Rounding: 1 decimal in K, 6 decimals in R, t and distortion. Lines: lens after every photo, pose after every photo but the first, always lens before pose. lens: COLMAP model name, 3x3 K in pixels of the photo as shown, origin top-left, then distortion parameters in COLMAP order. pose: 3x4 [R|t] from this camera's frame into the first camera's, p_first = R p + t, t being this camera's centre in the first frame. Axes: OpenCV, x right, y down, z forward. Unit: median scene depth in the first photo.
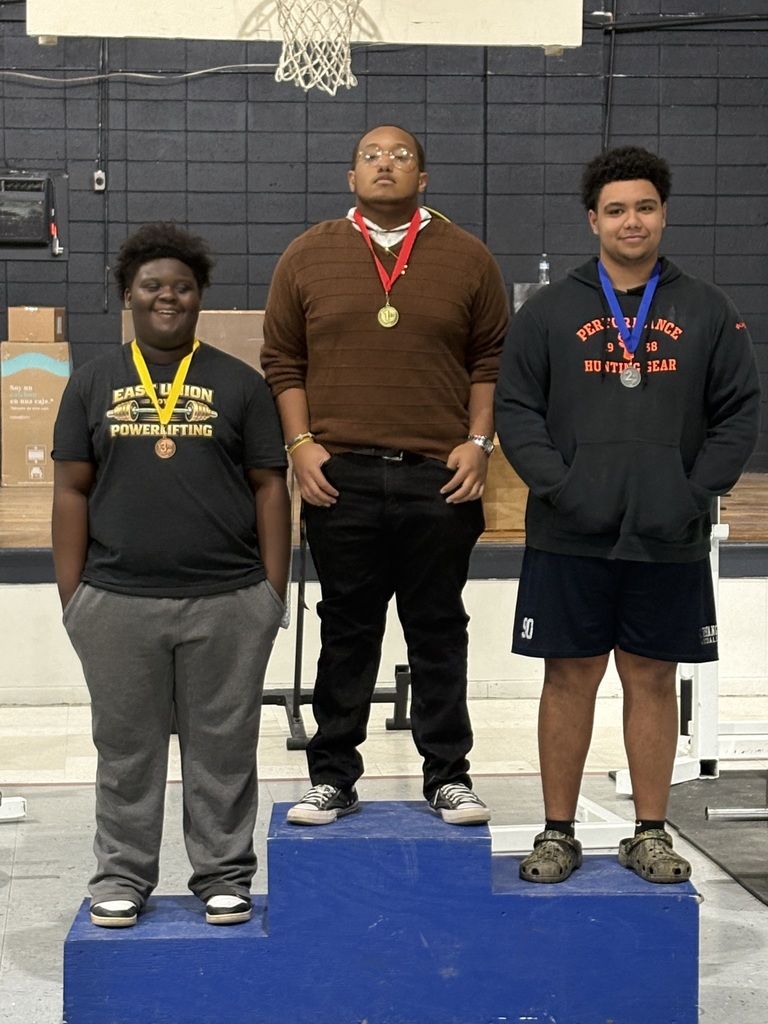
lens RADIAL K [[2726.1, 0, 381.8], [0, 2726.1, 506.1], [0, 0, 1]] dist [0.102479, 0.000000]
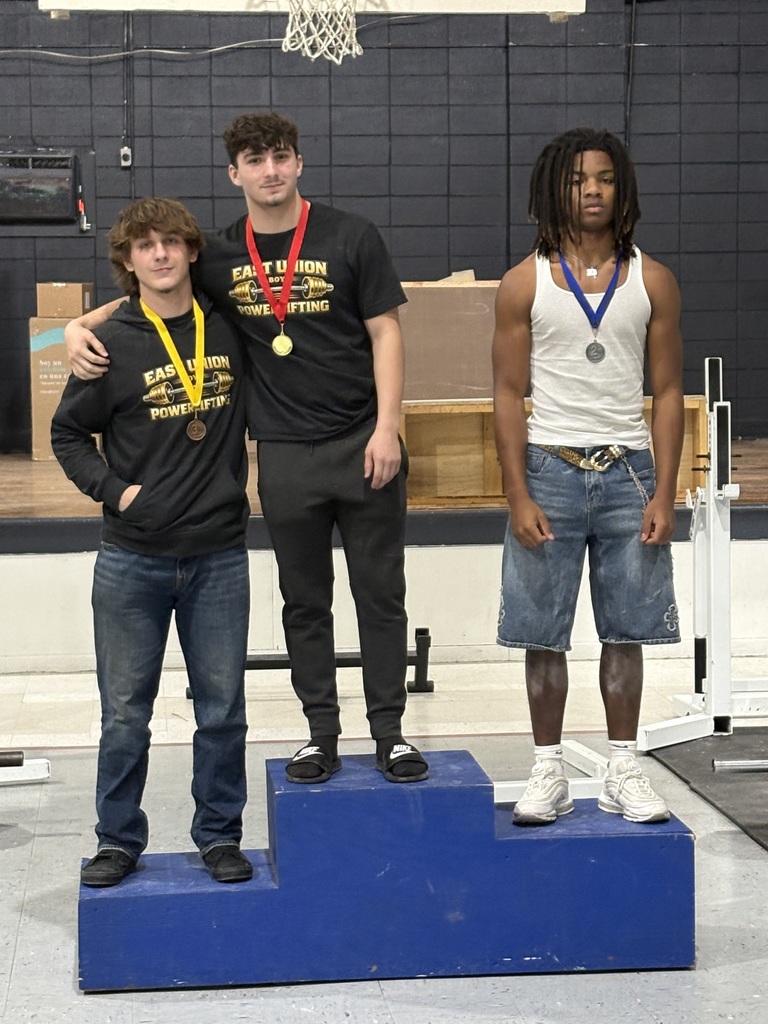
lens RADIAL K [[2726.1, 0, 386.1], [0, 2726.1, 521.7], [0, 0, 1]] dist [0.102479, 0.000000]
pose [[0.999810, -0.011901, -0.015435, 0.009295], [0.012111, 0.999835, 0.013553, 0.004293], [0.015271, -0.013738, 0.999789, -0.013181]]
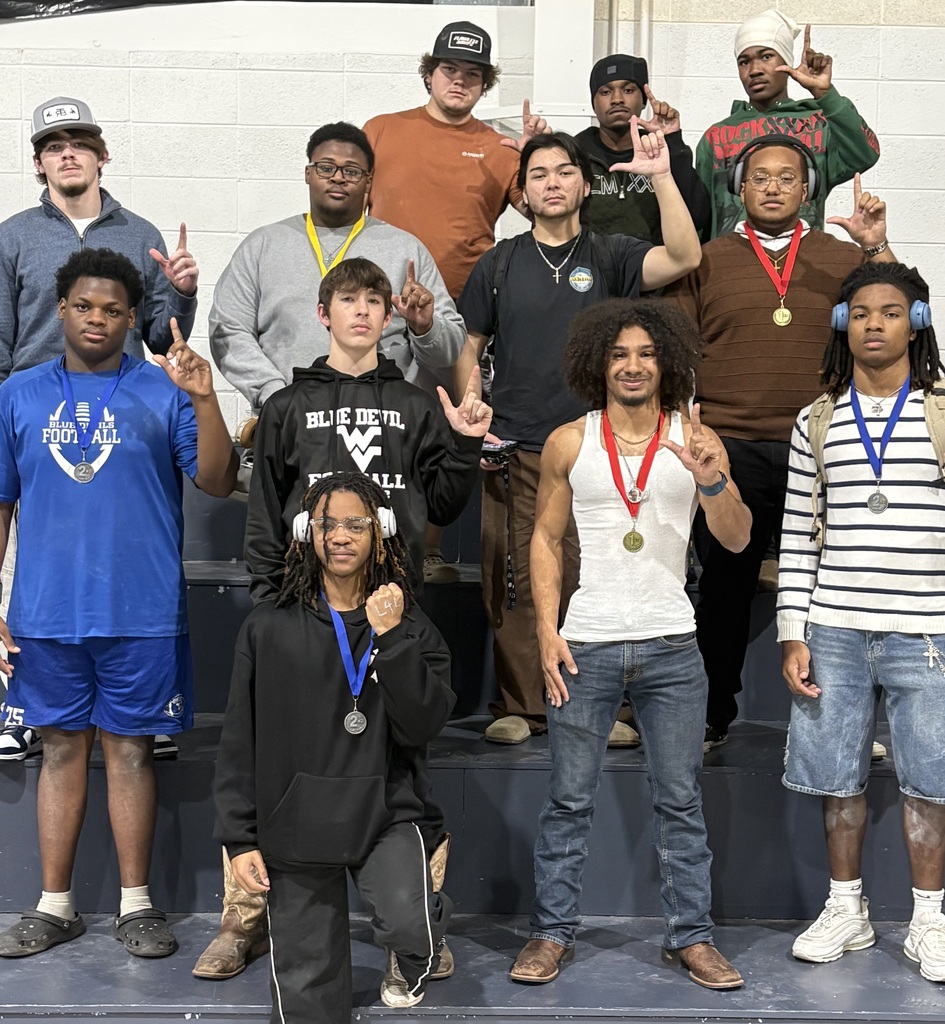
lens RADIAL K [[1896.6, 0, 472.5], [0, 1896.6, 511.4], [0, 0, 1]] dist [0.034562, 0.000000]
pose [[0.931456, 0.046662, -0.360849, 0.147652], [-0.041025, 0.998887, 0.023271, -0.038045], [0.361534, -0.006872, 0.932334, 0.264463]]
